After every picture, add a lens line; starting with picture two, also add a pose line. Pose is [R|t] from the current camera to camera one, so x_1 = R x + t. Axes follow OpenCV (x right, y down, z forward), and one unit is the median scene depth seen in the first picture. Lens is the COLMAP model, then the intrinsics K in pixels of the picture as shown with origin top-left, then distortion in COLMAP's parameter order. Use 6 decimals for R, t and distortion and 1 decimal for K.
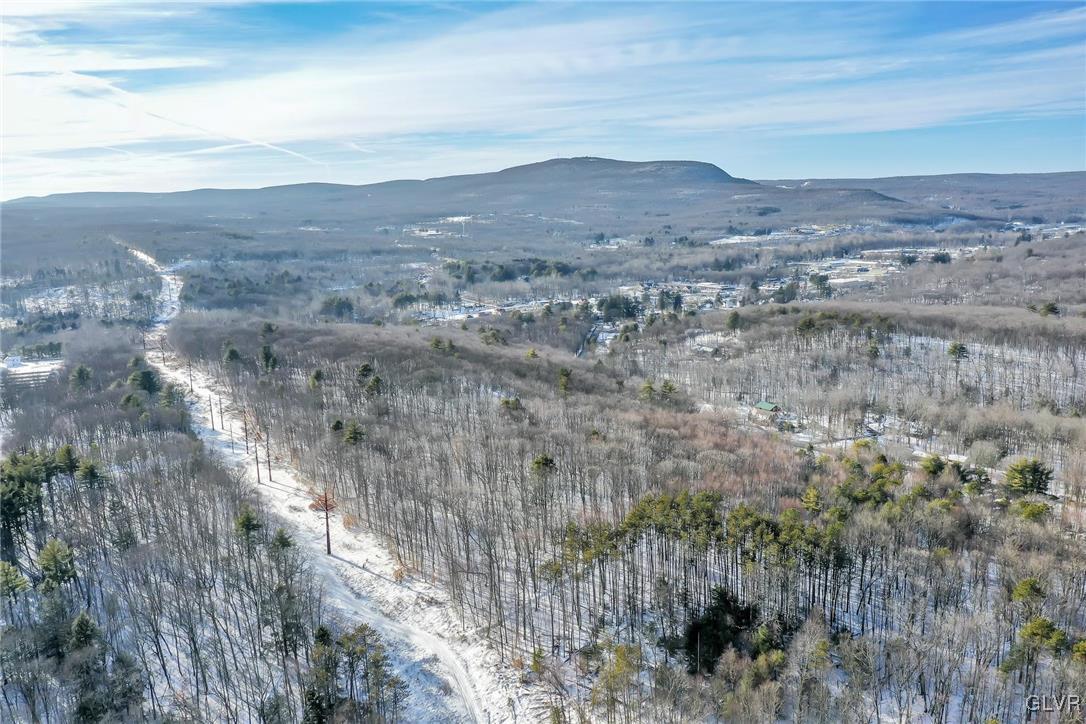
lens RADIAL K [[858.6, 0, 540.6], [0, 858.6, 363.0], [0, 0, 1]] dist [0.008963, 0.008258]
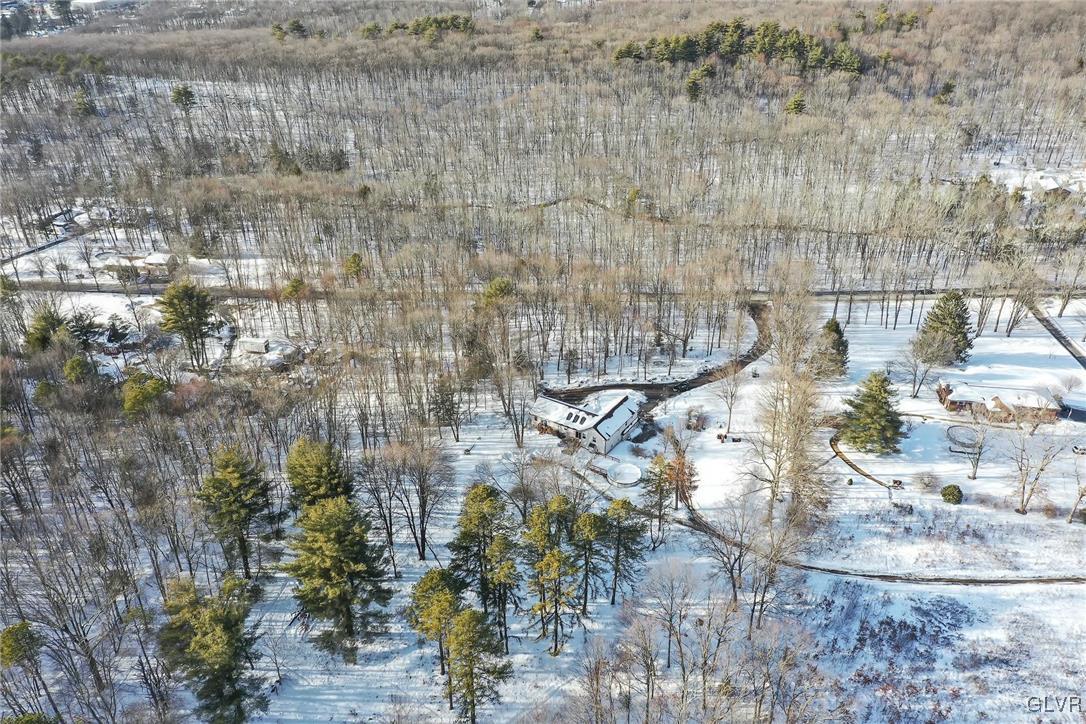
lens RADIAL K [[858.6, 0, 540.6], [0, 858.6, 363.0], [0, 0, 1]] dist [0.008963, 0.008258]
pose [[0.747848, -0.313190, 0.585350, 0.155233], [0.117116, 0.930136, 0.348038, -0.020986], [-0.653458, -0.191725, 0.732280, 0.105145]]
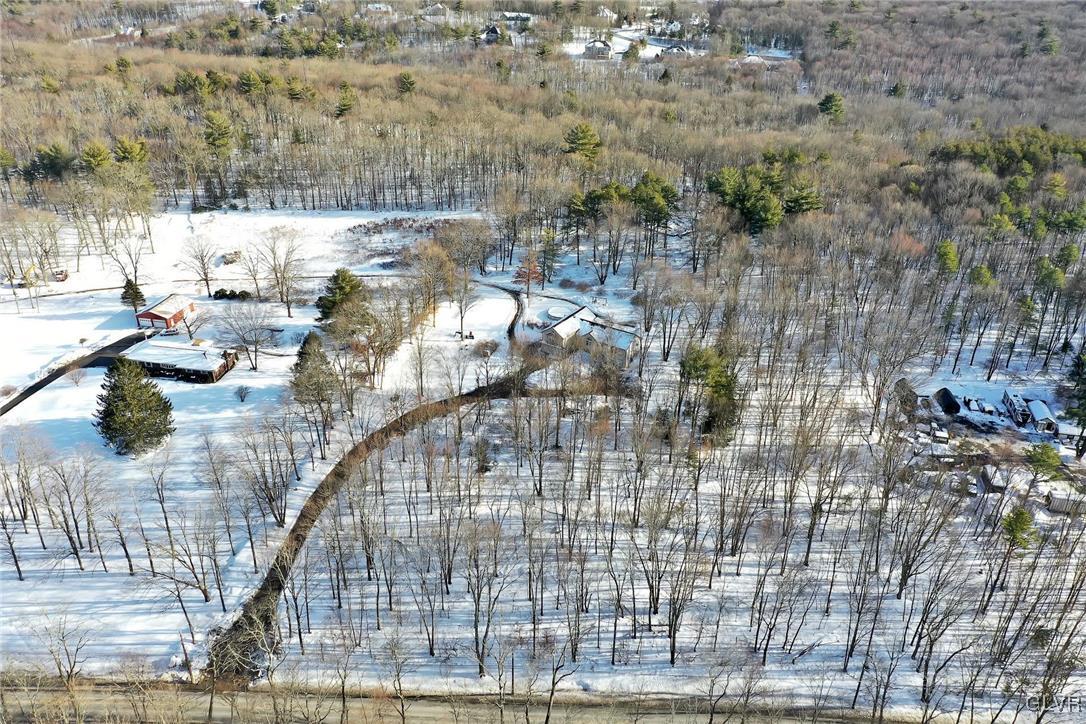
lens RADIAL K [[858.6, 0, 540.6], [0, 858.6, 363.0], [0, 0, 1]] dist [0.008963, 0.008258]
pose [[-0.764525, 0.305785, -0.567448, 0.533732], [-0.114913, 0.801562, 0.586766, -0.078208], [0.634269, 0.513804, -0.577675, 0.486982]]
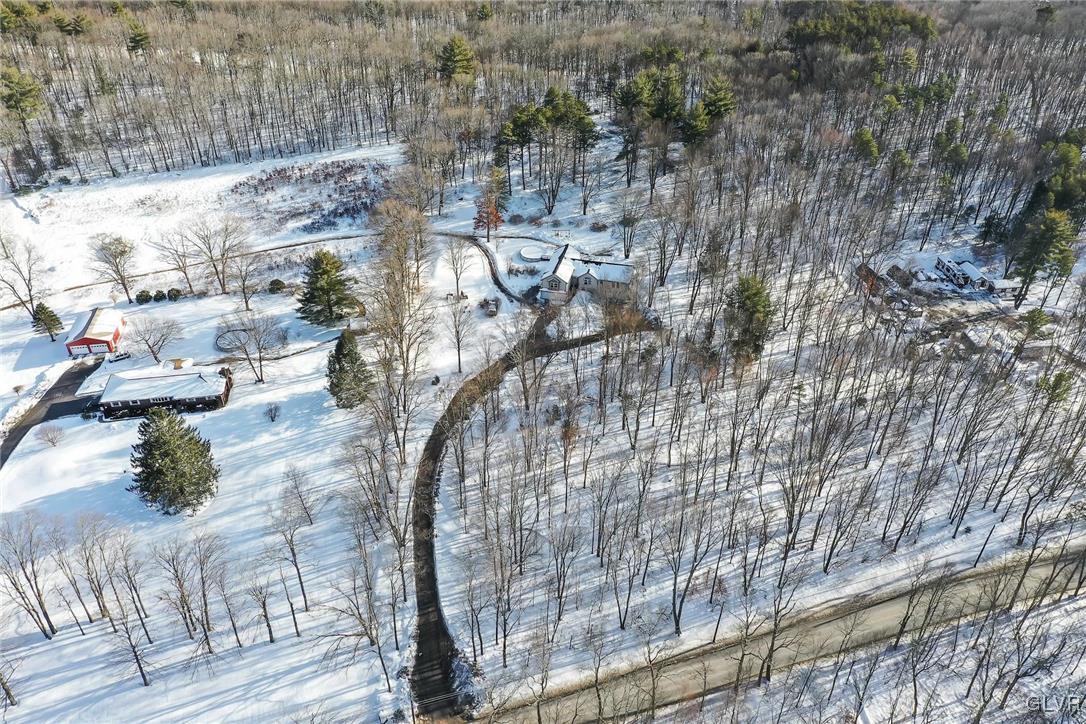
lens RADIAL K [[858.6, 0, 540.6], [0, 858.6, 363.0], [0, 0, 1]] dist [0.008963, 0.008258]
pose [[-0.489837, 0.521092, -0.698944, 0.584948], [-0.152996, 0.737890, 0.657352, -0.084541], [0.858284, 0.428931, -0.281720, 0.398004]]
